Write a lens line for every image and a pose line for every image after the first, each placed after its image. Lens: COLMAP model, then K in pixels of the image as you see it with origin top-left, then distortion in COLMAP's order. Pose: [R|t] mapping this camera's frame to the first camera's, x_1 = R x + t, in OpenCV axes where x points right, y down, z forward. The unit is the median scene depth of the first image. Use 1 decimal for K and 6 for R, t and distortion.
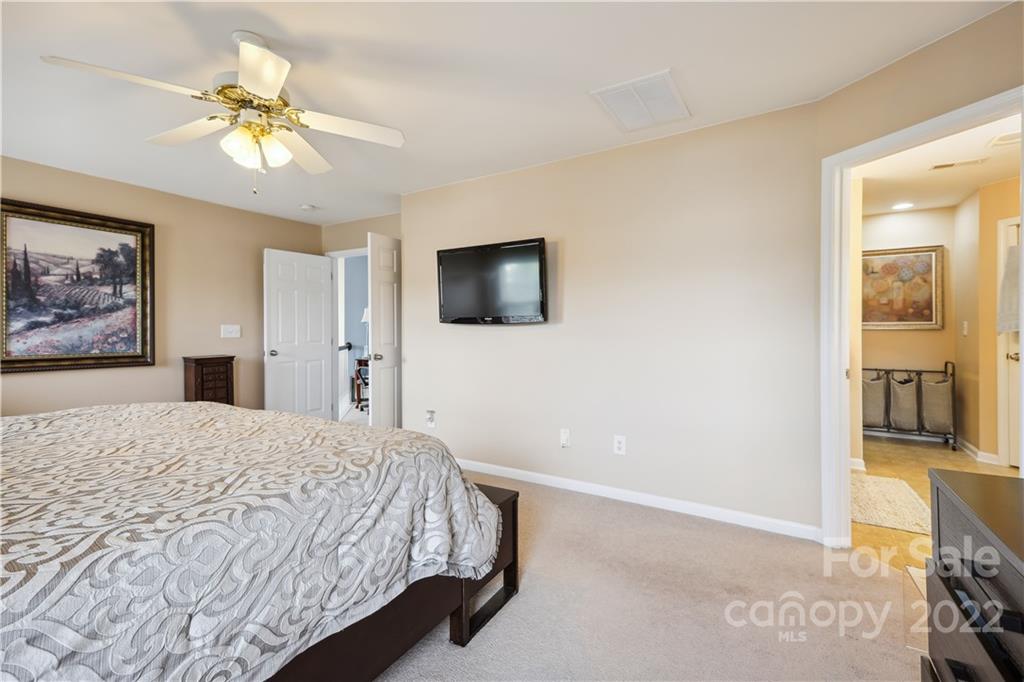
lens RADIAL K [[455.8, 0, 508.5], [0, 455.8, 336.2], [0, 0, 1]] dist [0.026667, -0.004275]
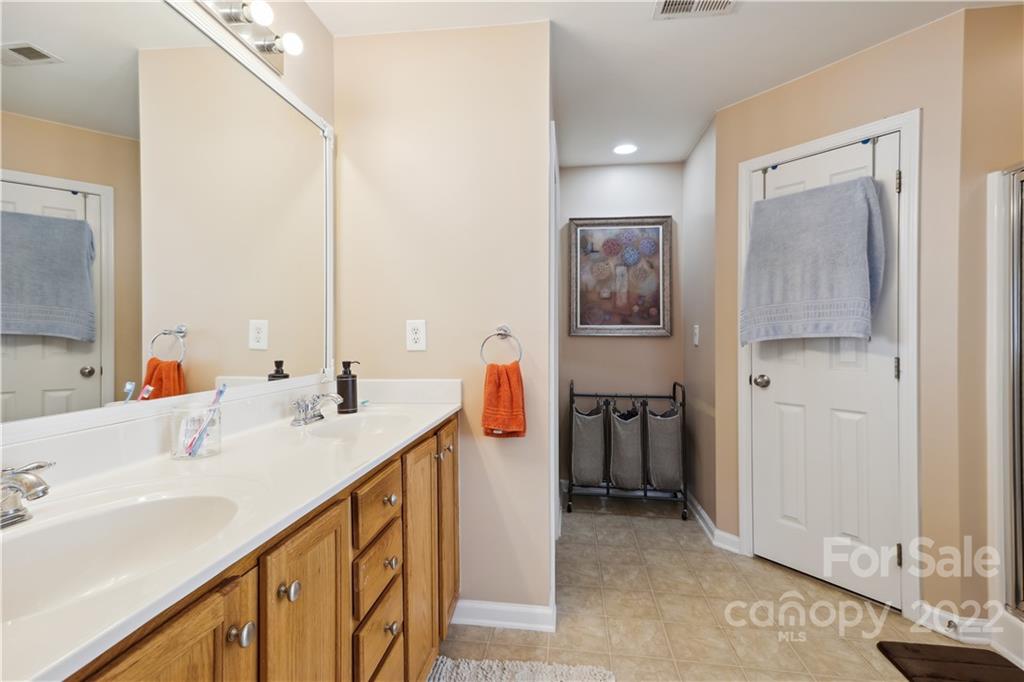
lens RADIAL K [[455.8, 0, 508.5], [0, 455.8, 336.2], [0, 0, 1]] dist [0.026667, -0.004275]
pose [[0.912774, 0.005786, 0.408423, 0.429043], [-0.002326, 0.999957, -0.008967, -0.007821], [-0.408458, 0.007234, 0.912749, 0.470563]]
